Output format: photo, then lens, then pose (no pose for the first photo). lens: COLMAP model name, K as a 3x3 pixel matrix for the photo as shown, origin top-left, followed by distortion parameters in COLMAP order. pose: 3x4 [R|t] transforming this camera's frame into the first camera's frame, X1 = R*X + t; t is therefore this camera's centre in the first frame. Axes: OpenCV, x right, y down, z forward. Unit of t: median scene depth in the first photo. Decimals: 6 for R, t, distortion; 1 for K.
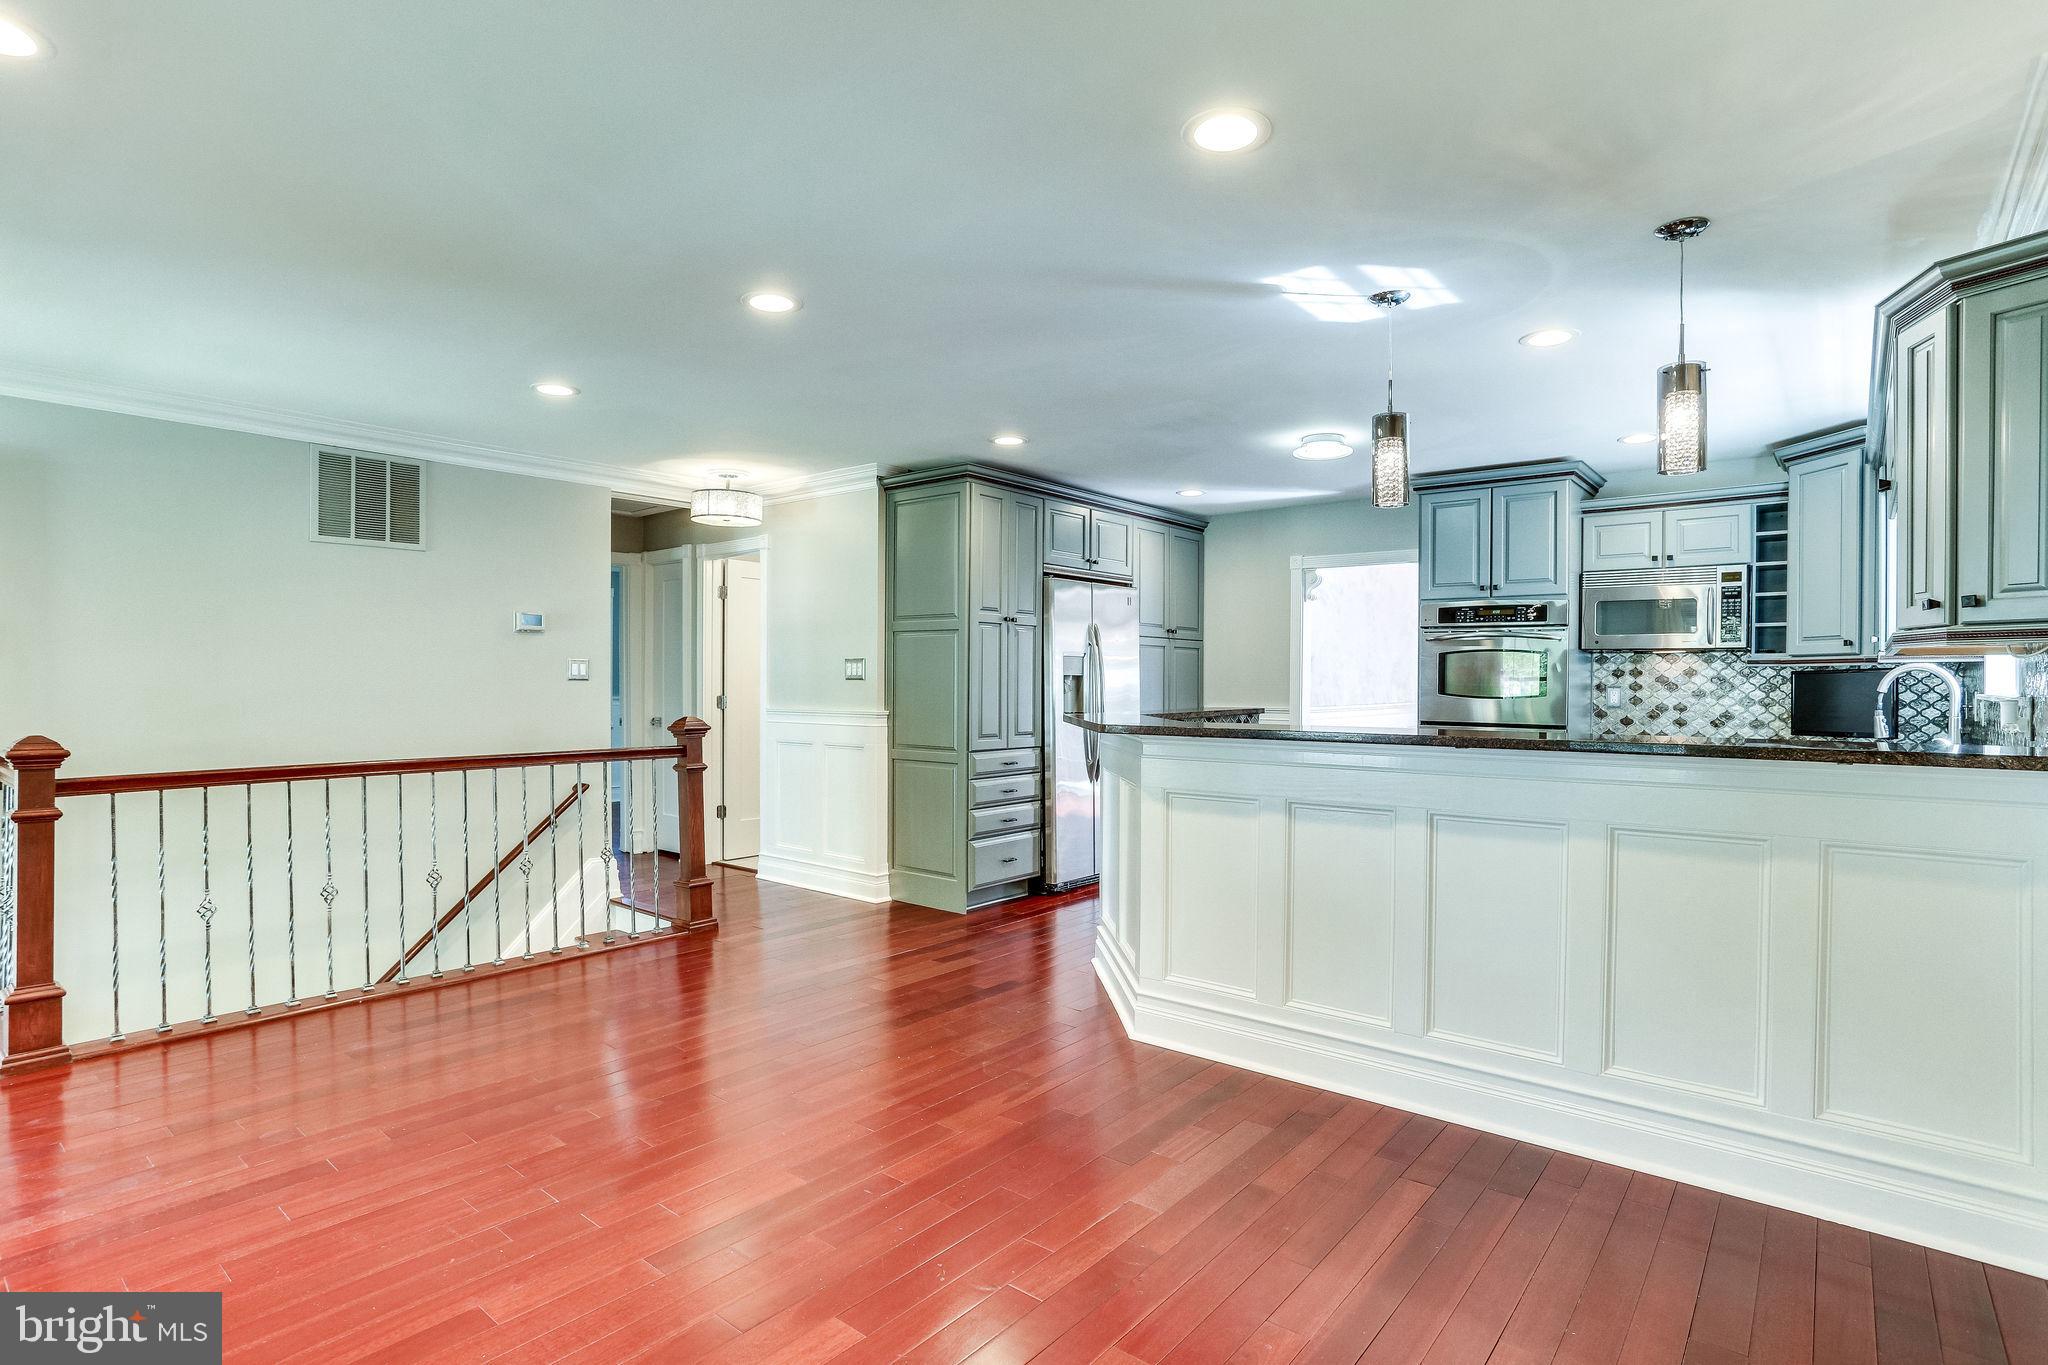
lens RADIAL K [[1028.5, 0, 1020.9], [0, 1028.5, 694.6], [0, 0, 1]] dist [-0.031326, 0.001660]
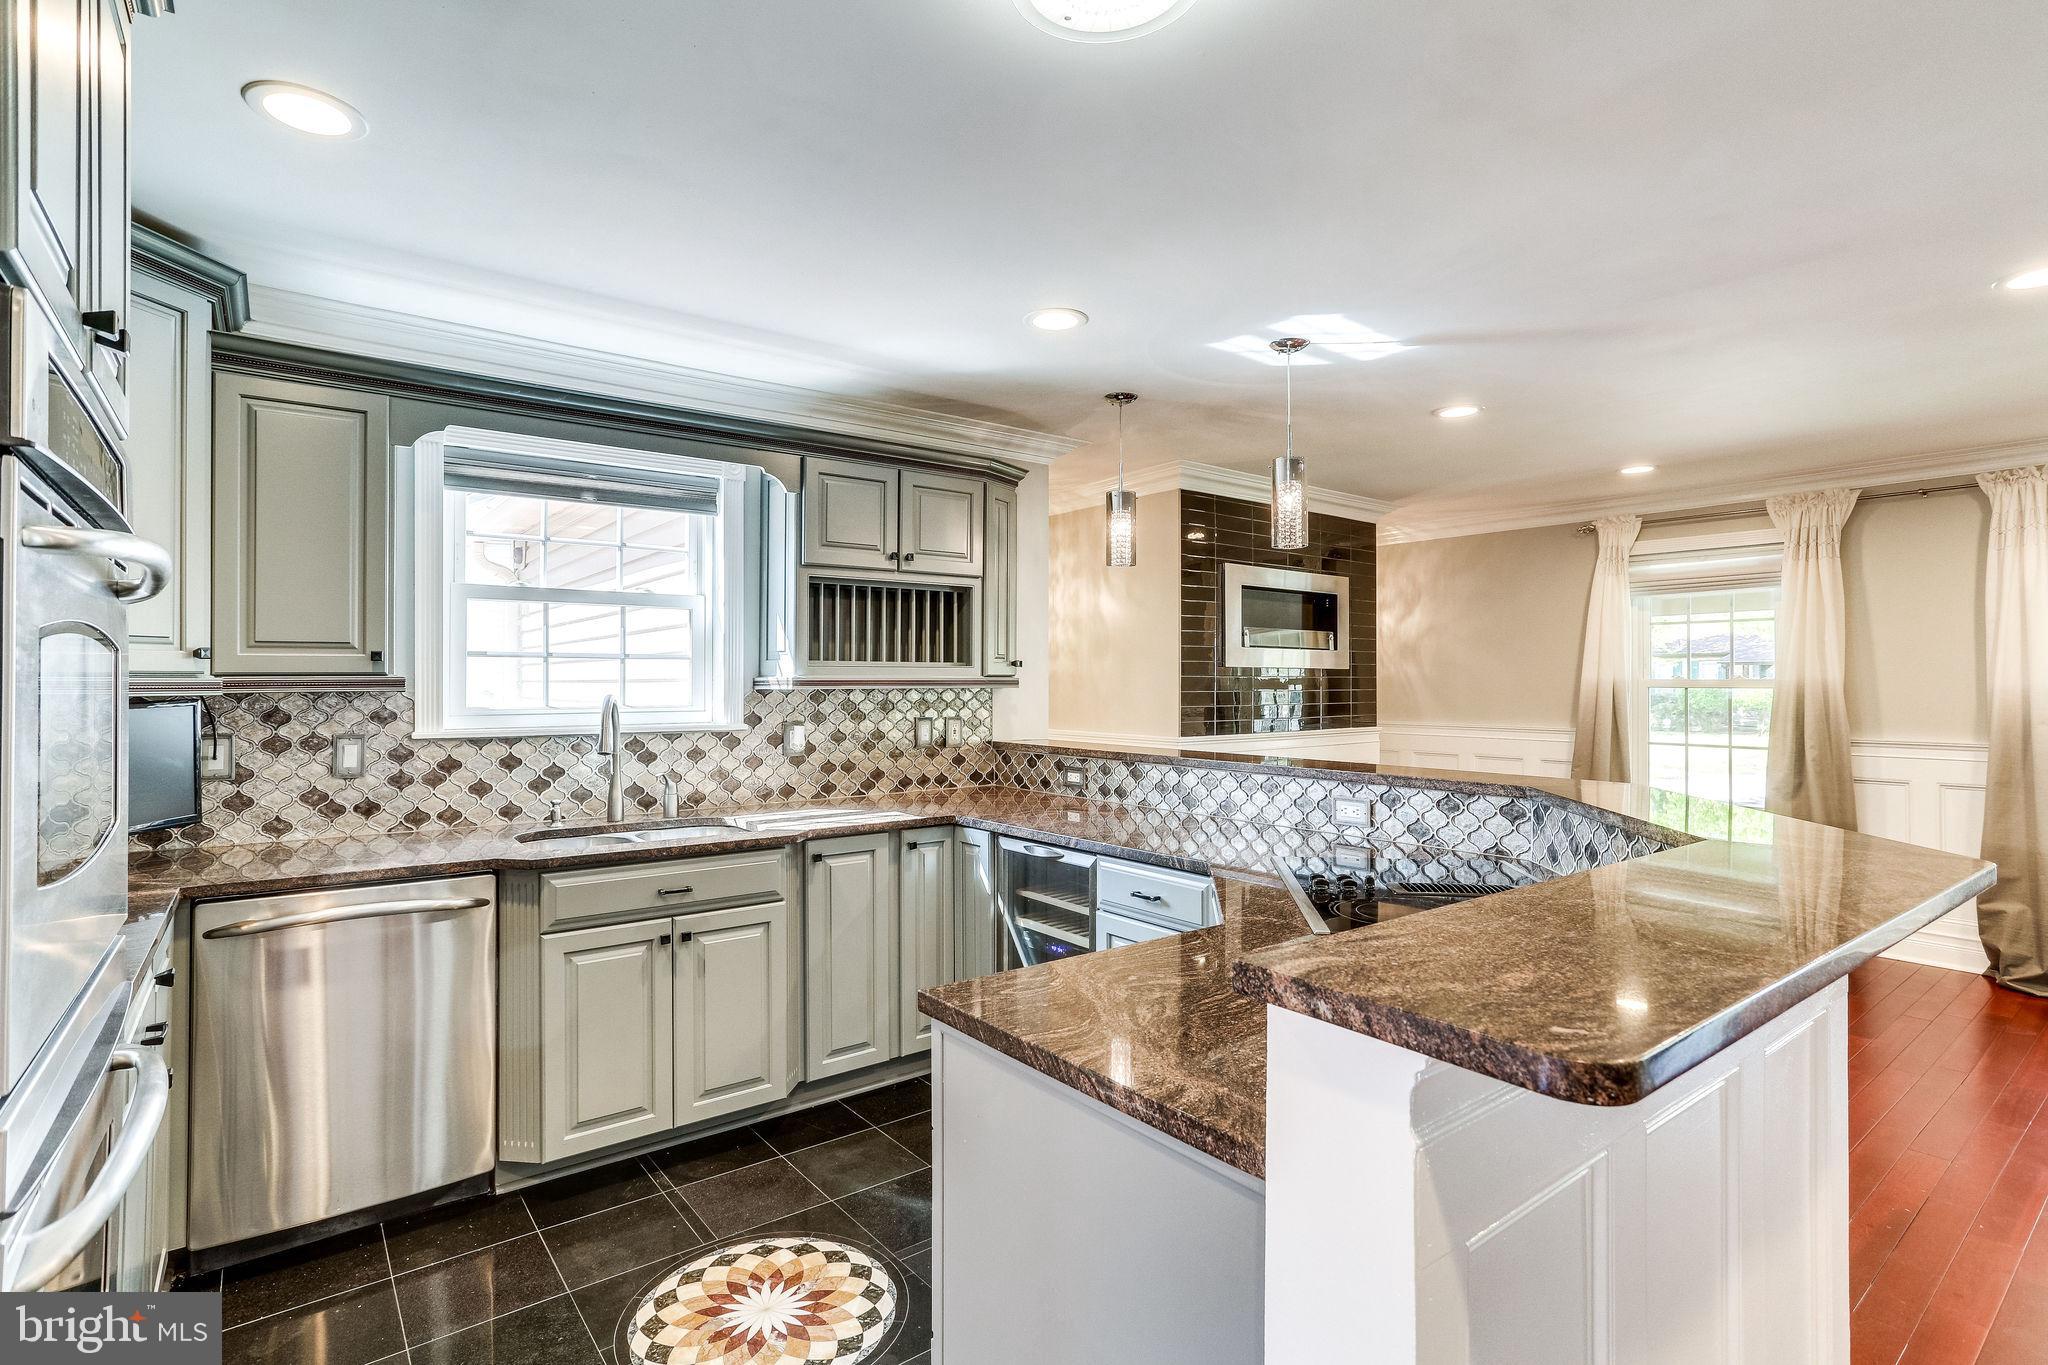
lens RADIAL K [[1005.4, 0, 1007.9], [0, 1005.4, 679.6], [0, 0, 1]] dist [-0.014442, 0.006844]
pose [[-0.973884, -0.002971, 0.227028, 0.260069], [-0.000316, 0.999931, 0.011733, -0.039894], [-0.227047, 0.011355, -0.973817, 1.320521]]
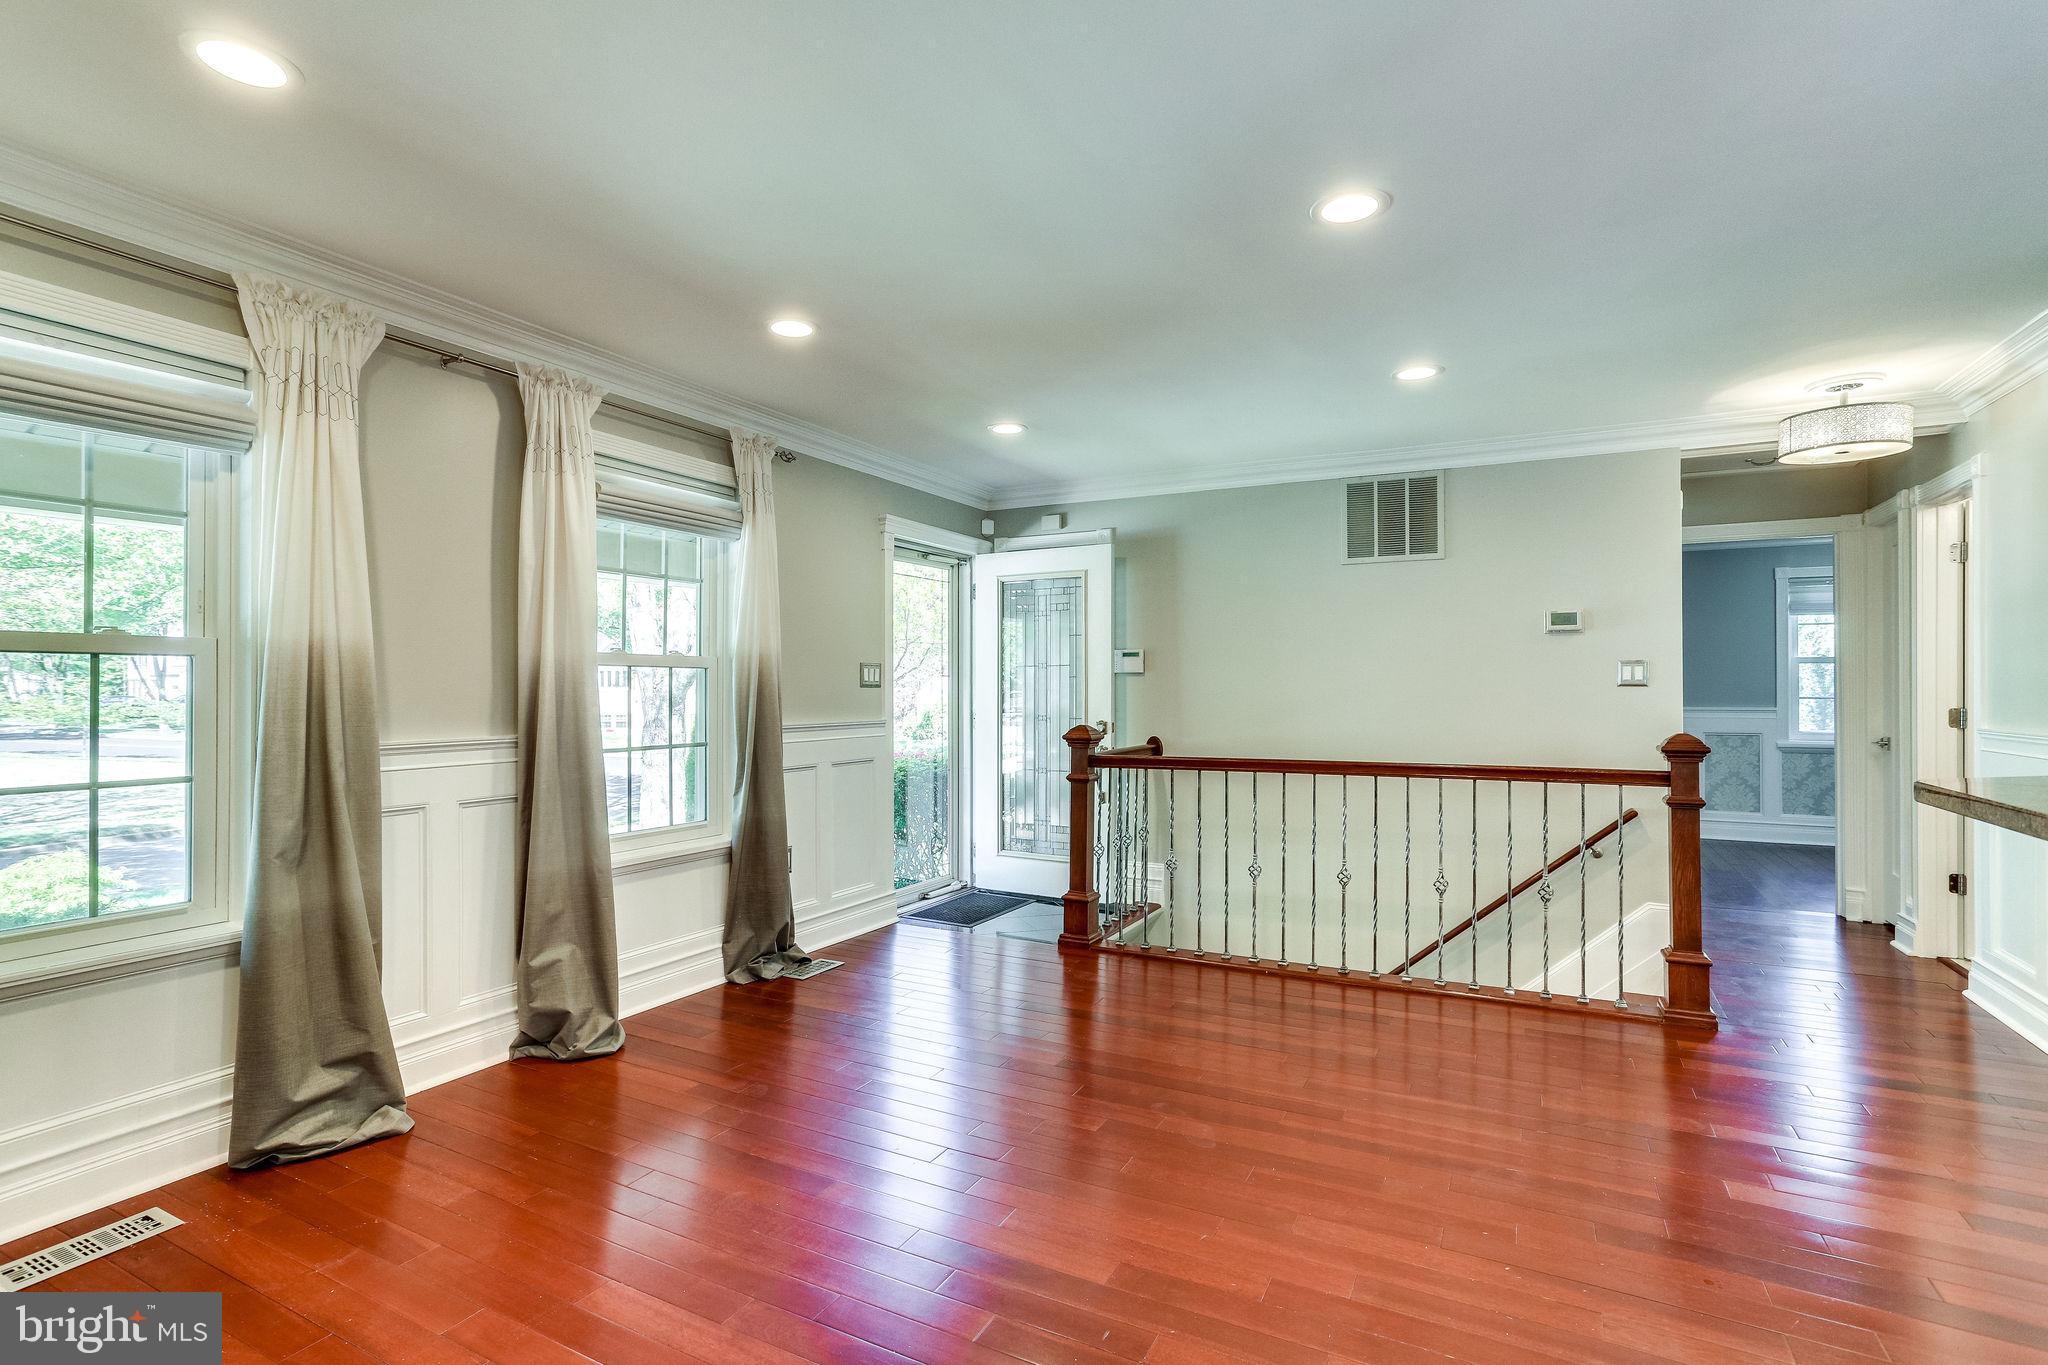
lens RADIAL K [[1005.4, 0, 1021.1], [0, 1005.4, 680.9], [0, 0, 1]] dist [-0.014442, 0.006844]
pose [[0.209289, -0.011270, -0.977789, 0.304571], [-0.011515, 0.999836, -0.013989, -0.001359], [0.977786, 0.014187, 0.209125, 0.393380]]
